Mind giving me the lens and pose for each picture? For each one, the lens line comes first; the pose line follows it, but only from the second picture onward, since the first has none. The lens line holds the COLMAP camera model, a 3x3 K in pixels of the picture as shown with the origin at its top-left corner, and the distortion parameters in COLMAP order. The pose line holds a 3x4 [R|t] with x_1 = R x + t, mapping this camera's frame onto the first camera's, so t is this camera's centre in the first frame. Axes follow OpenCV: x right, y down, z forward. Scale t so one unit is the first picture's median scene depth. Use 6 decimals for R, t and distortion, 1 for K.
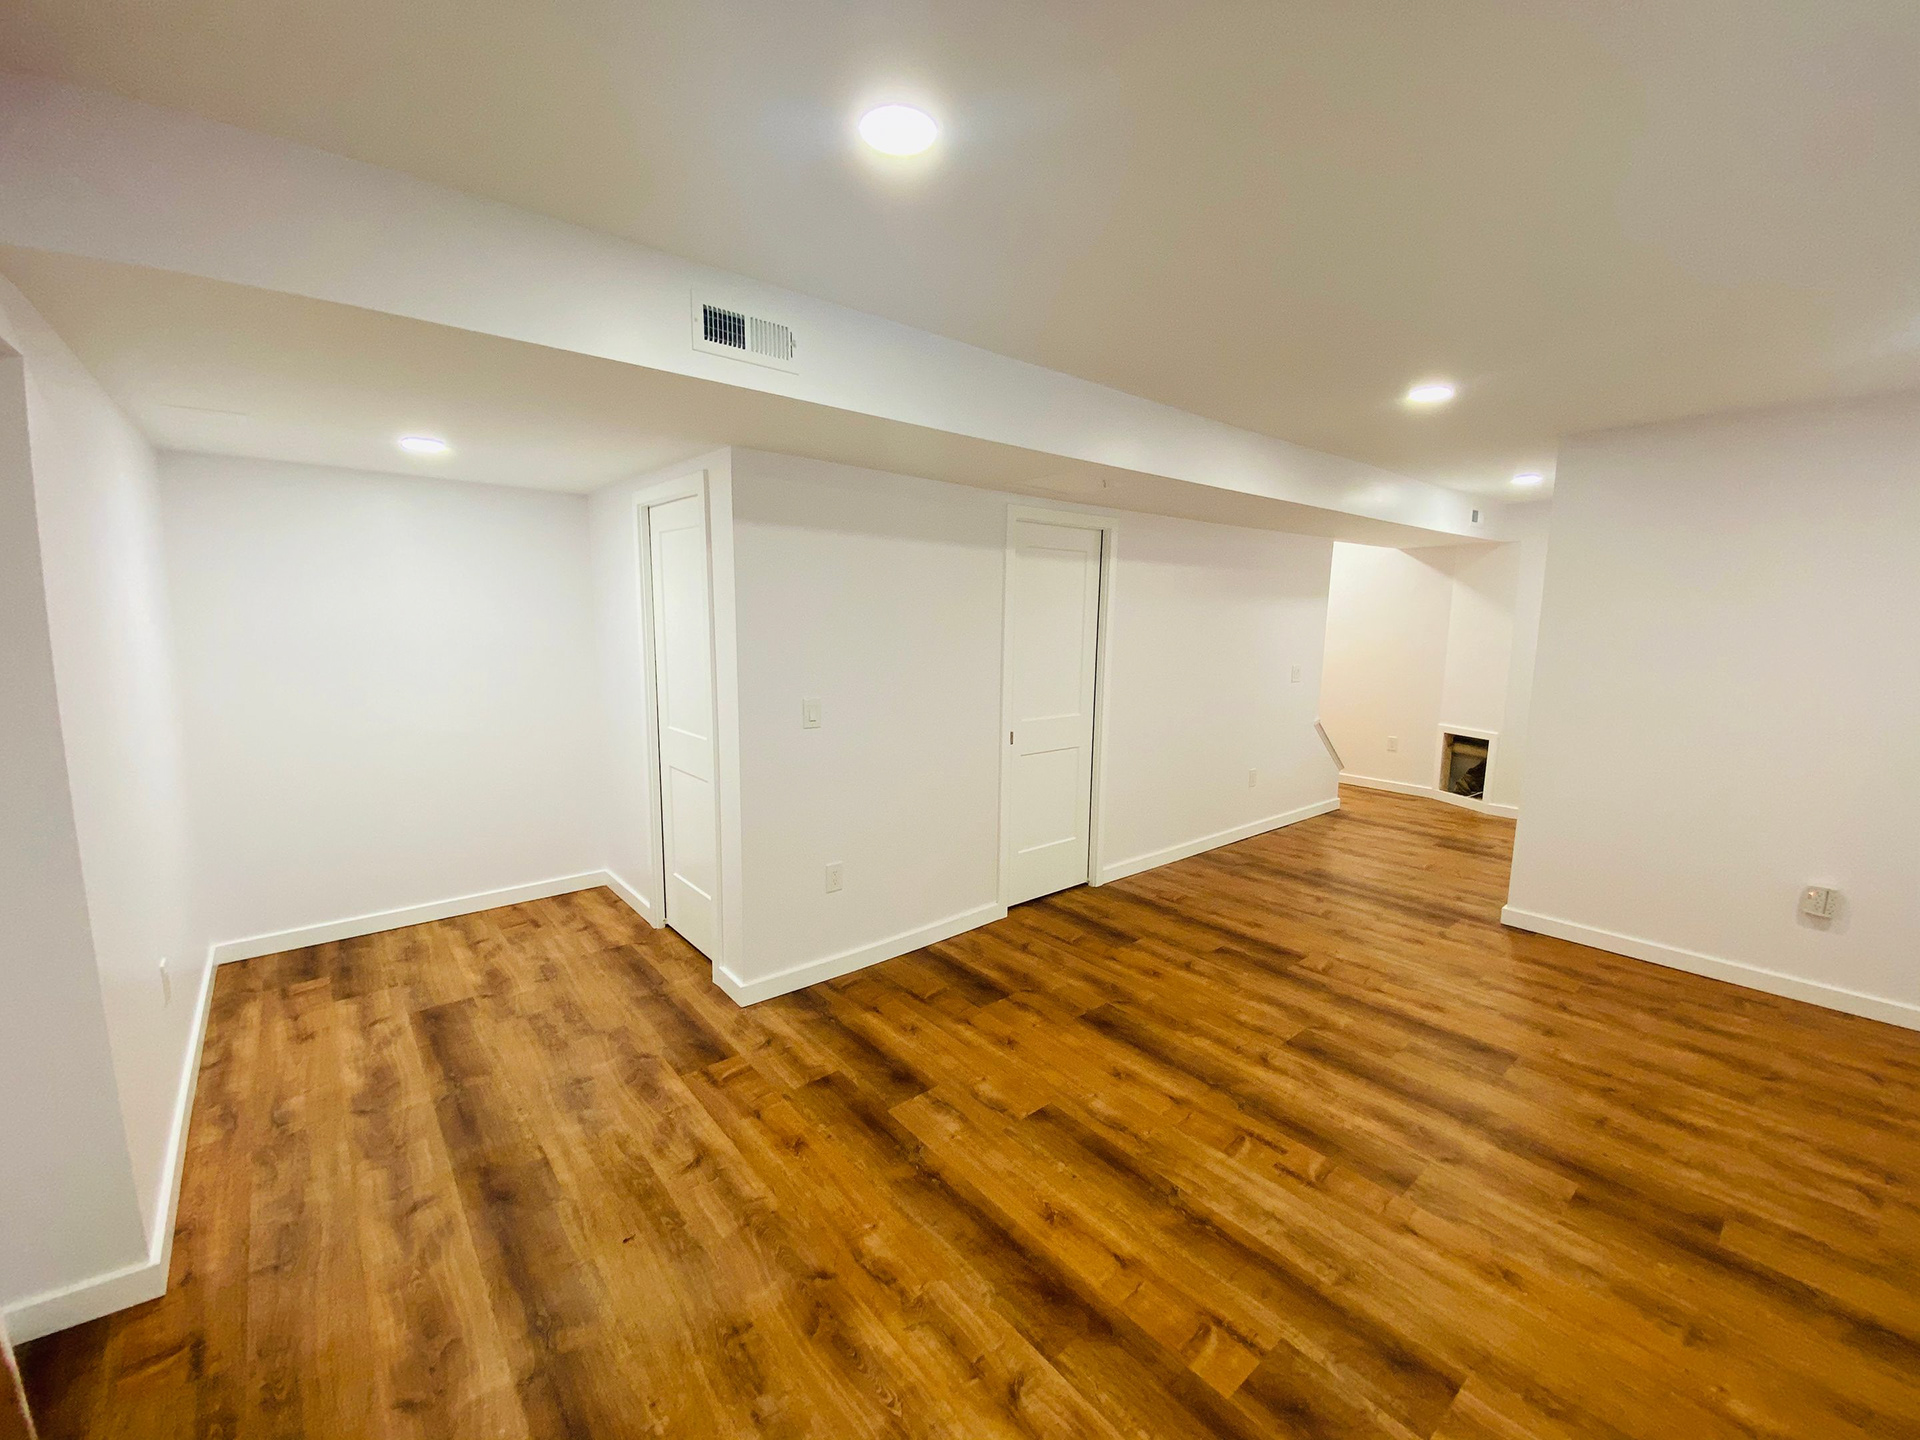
lens RADIAL K [[780.0, 0, 964.8], [0, 780.0, 711.2], [0, 0, 1]] dist [0.025116, -0.021251]
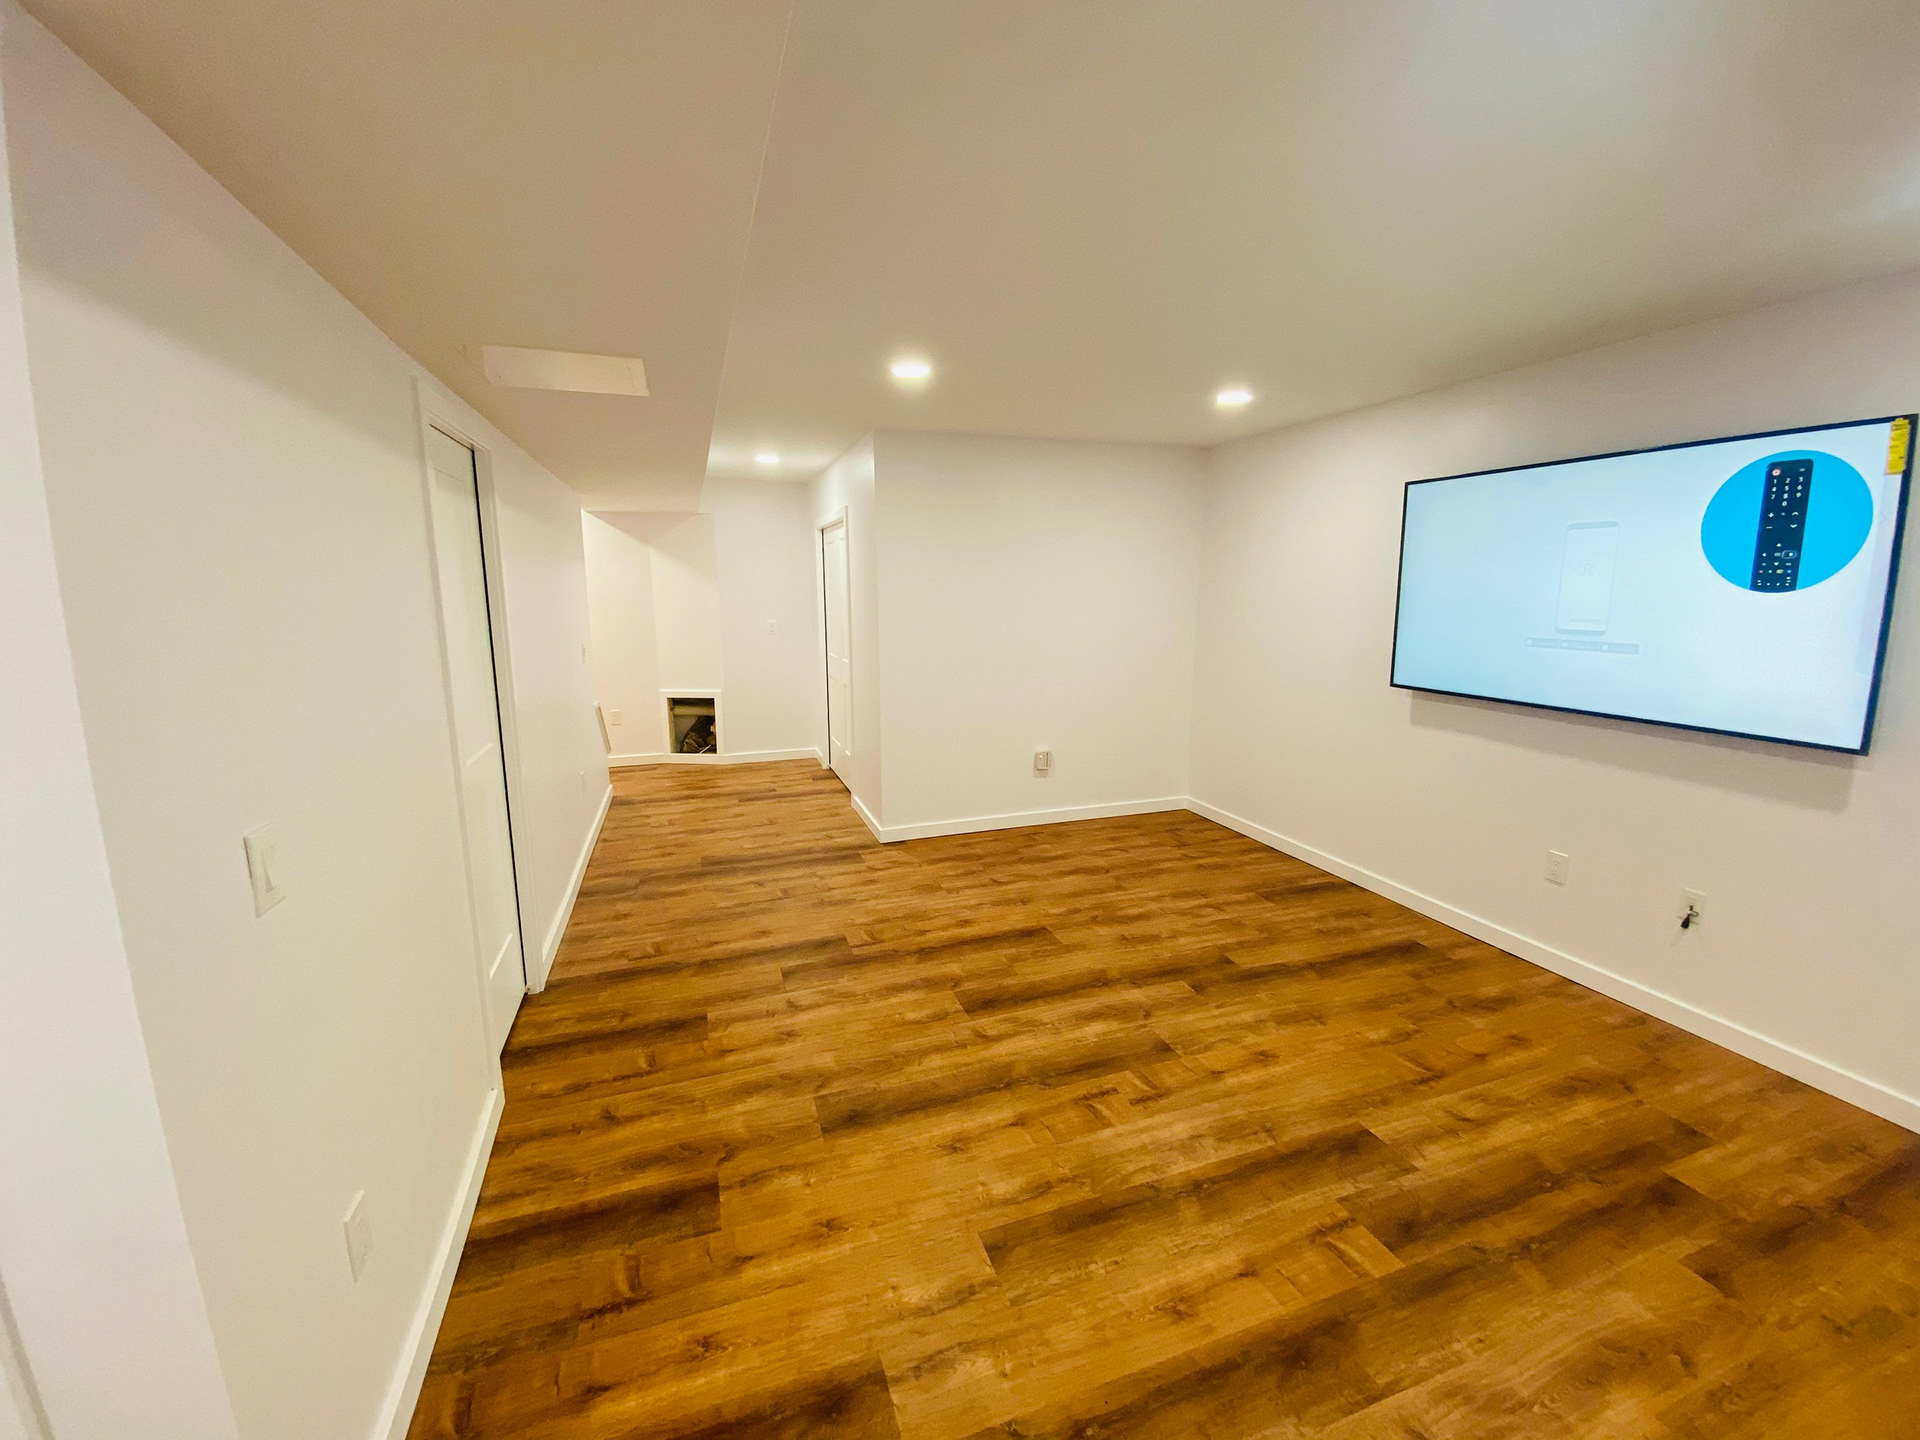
lens RADIAL K [[780.0, 0, 964.4], [0, 780.0, 713.5], [0, 0, 1]] dist [0.025116, -0.021251]
pose [[0.356952, -0.168571, 0.918787, -0.415685], [0.125925, 0.983288, 0.131483, -0.079810], [-0.925596, 0.068765, 0.372214, 0.563885]]
